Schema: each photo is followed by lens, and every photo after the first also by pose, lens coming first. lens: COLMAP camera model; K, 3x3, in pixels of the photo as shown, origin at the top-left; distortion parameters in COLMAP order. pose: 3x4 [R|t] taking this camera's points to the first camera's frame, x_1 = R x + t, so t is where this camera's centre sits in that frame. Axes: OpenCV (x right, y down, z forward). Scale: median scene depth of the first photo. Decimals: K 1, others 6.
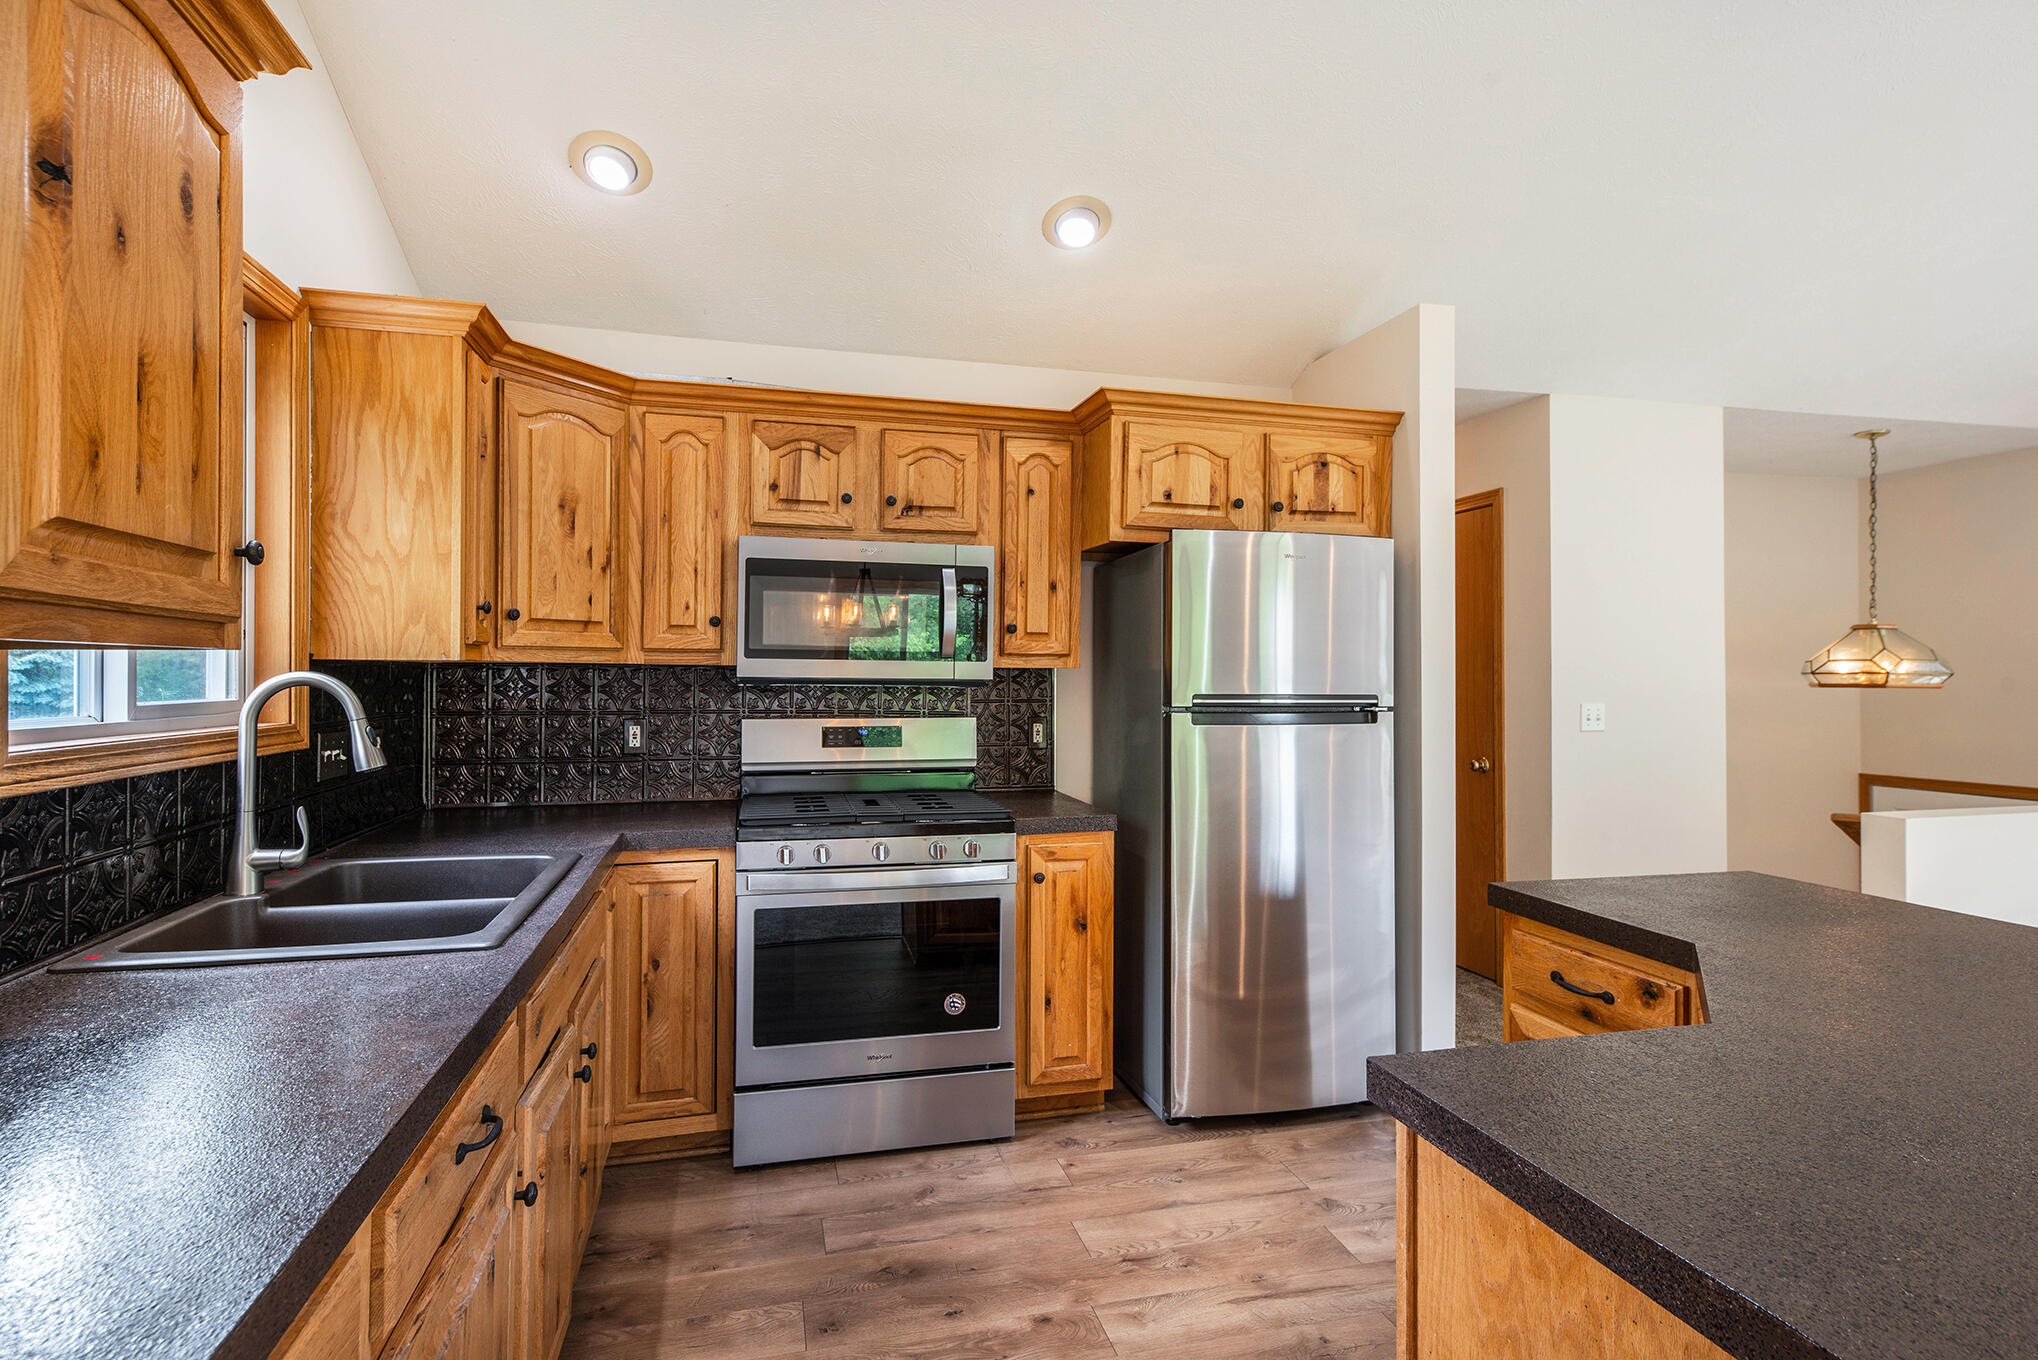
lens RADIAL K [[1015.8, 0, 1021.3], [0, 1015.8, 671.6], [0, 0, 1]] dist [0.012350, -0.000276]
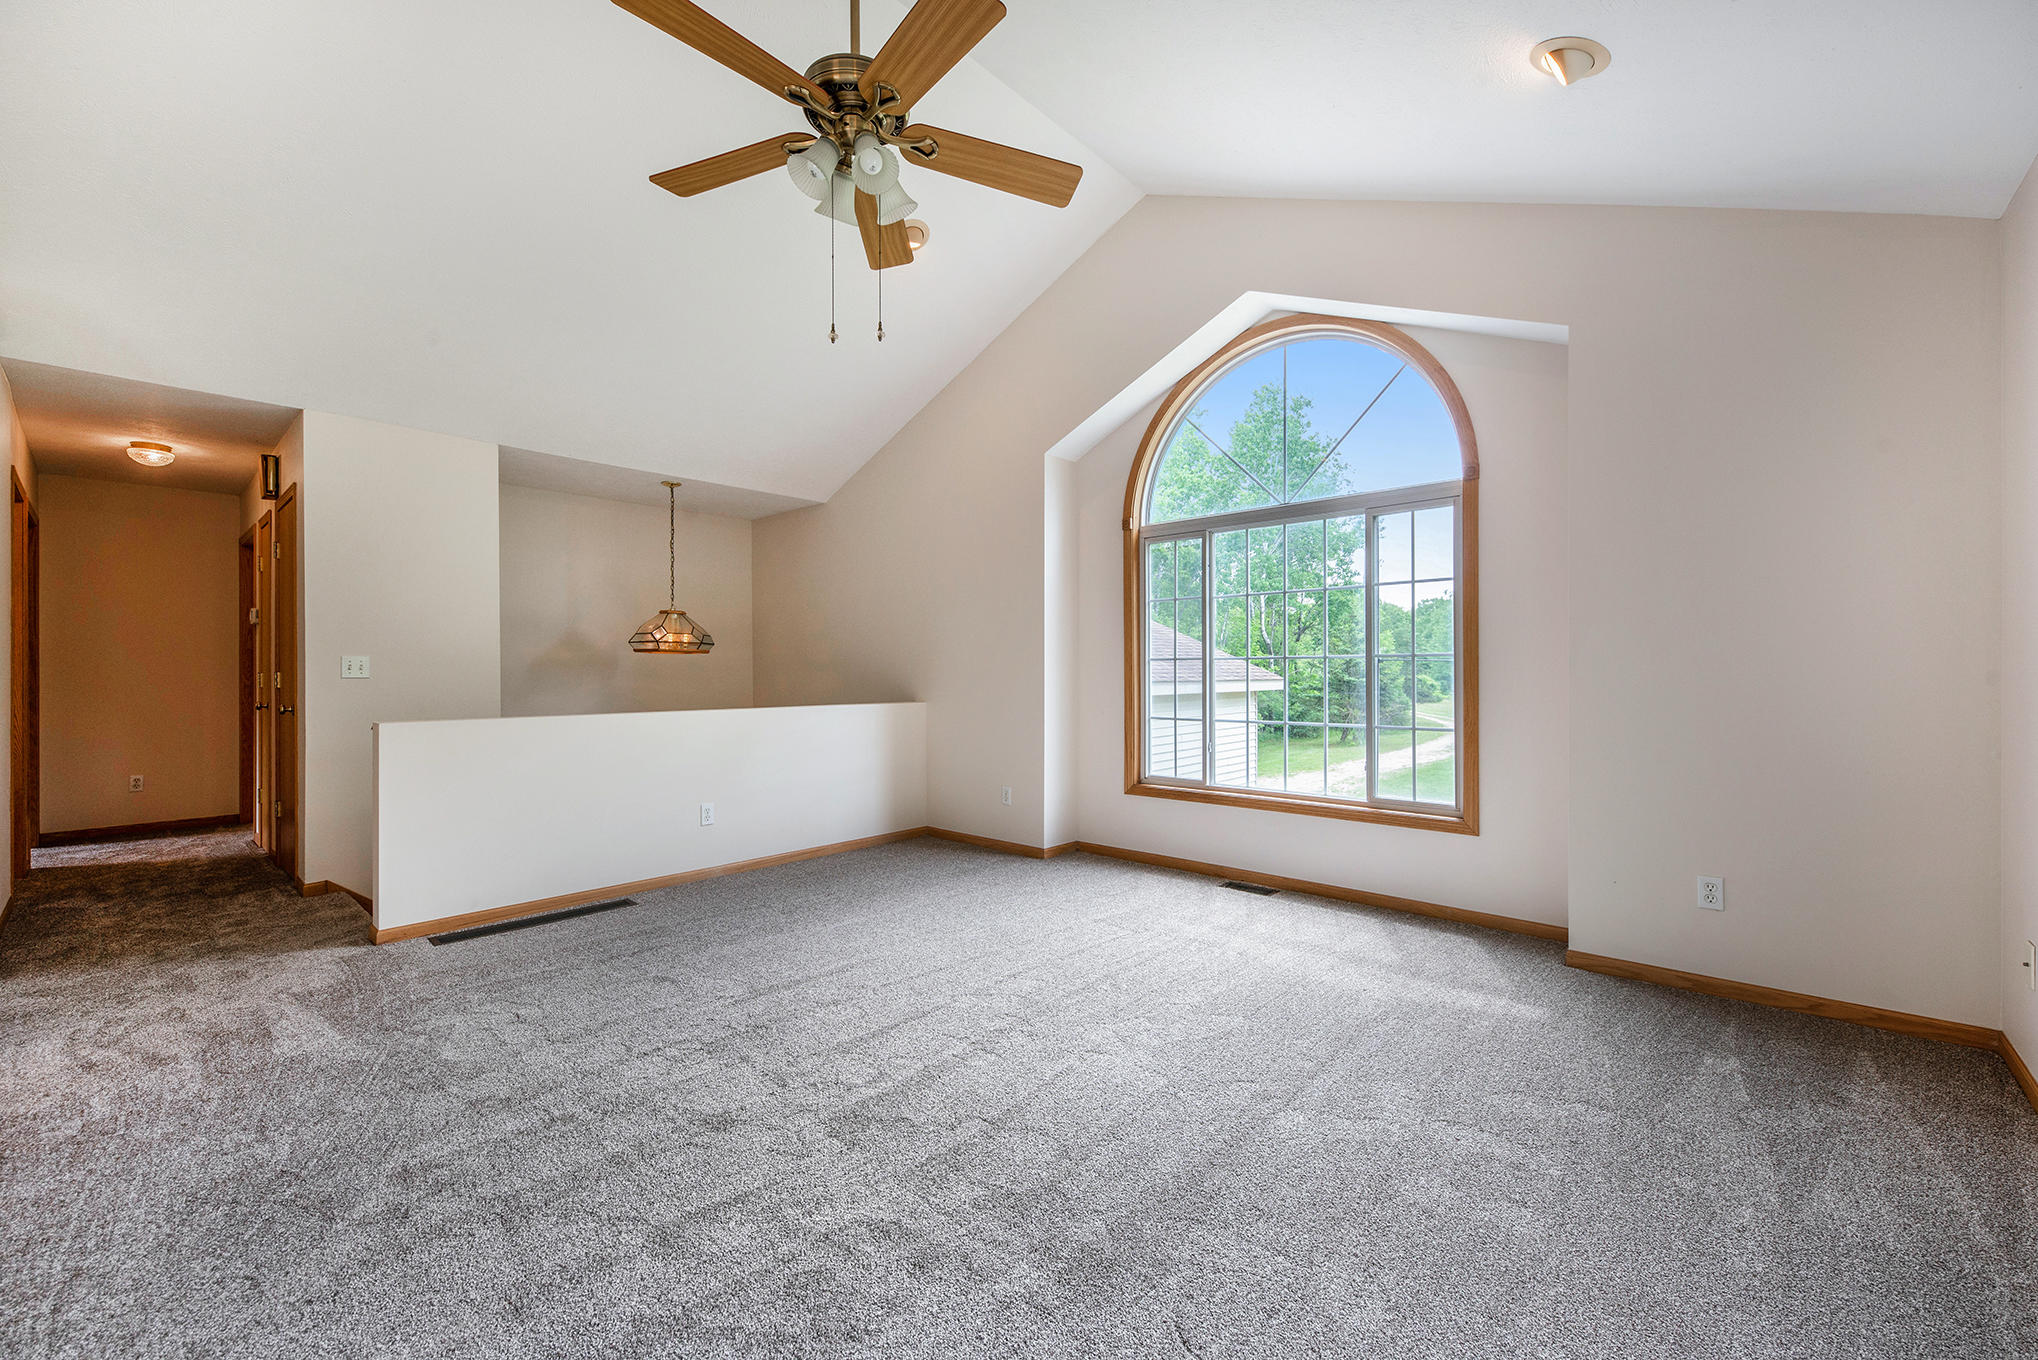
lens RADIAL K [[808.8, 0, 1018.4], [0, 808.8, 672.9], [0, 0, 1]] dist [0.000432, 0.000013]
pose [[0.830226, -0.001984, 0.557423, 0.902382], [-0.000467, 0.999991, 0.004255, 0.062642], [-0.557426, -0.003793, 0.830218, -0.425030]]
